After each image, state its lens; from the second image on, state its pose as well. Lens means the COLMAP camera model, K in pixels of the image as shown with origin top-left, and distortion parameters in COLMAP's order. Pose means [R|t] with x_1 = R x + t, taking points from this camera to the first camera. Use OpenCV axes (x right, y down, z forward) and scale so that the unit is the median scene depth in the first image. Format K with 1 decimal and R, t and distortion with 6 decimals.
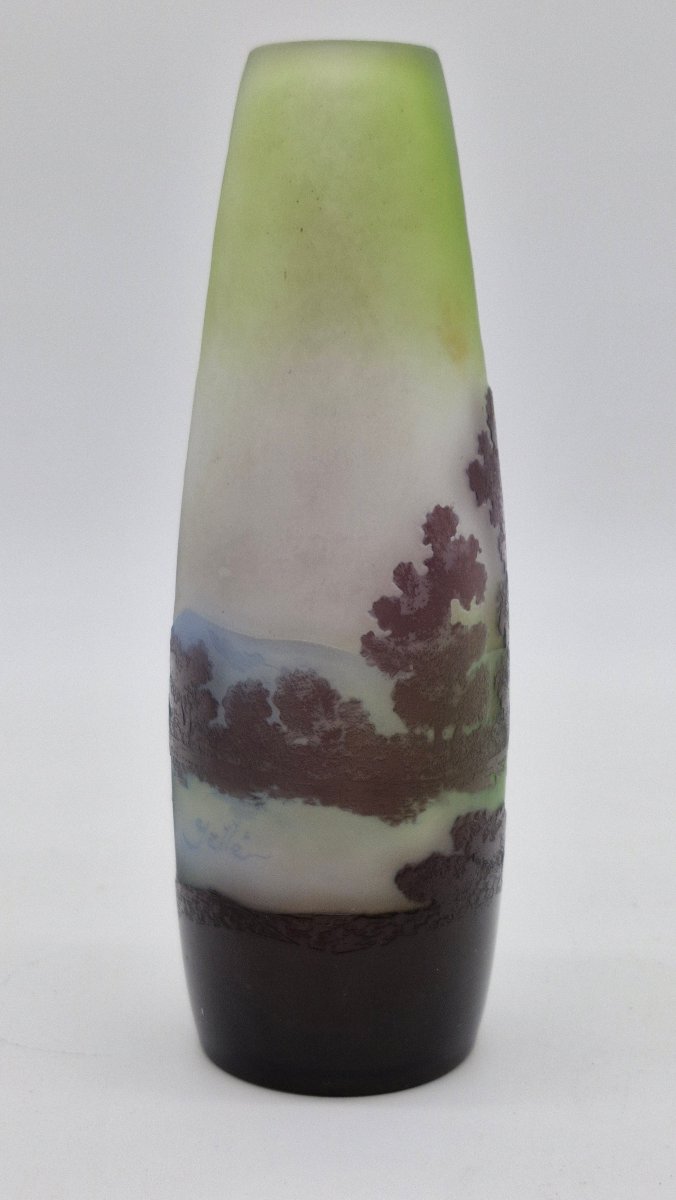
lens RADIAL K [[842.8, 0, 364.8], [0, 842.8, 601.9], [0, 0, 1]] dist [-0.002341, -0.000872]
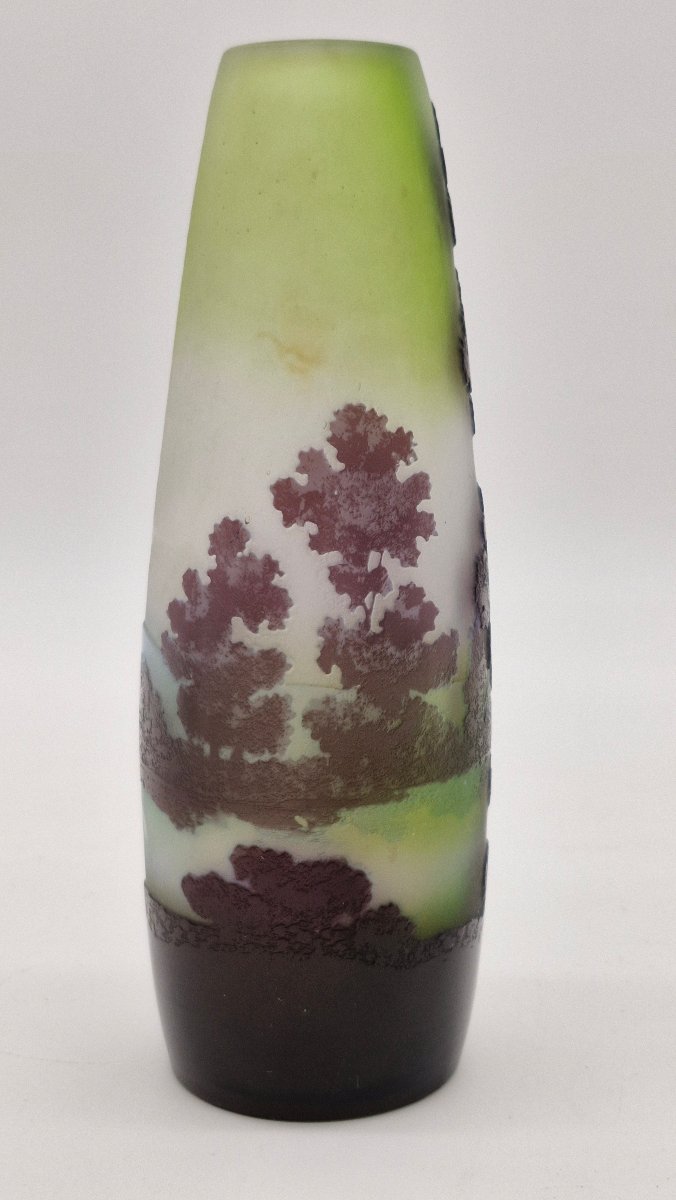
lens RADIAL K [[842.8, 0, 337.8], [0, 842.8, 601.8], [0, 0, 1]] dist [-0.002341, -0.000872]
pose [[0.816859, 0.193002, -0.543591, 0.717865], [-0.203995, 0.978124, 0.040737, -0.082691], [0.539562, 0.077613, 0.838361, 0.252665]]
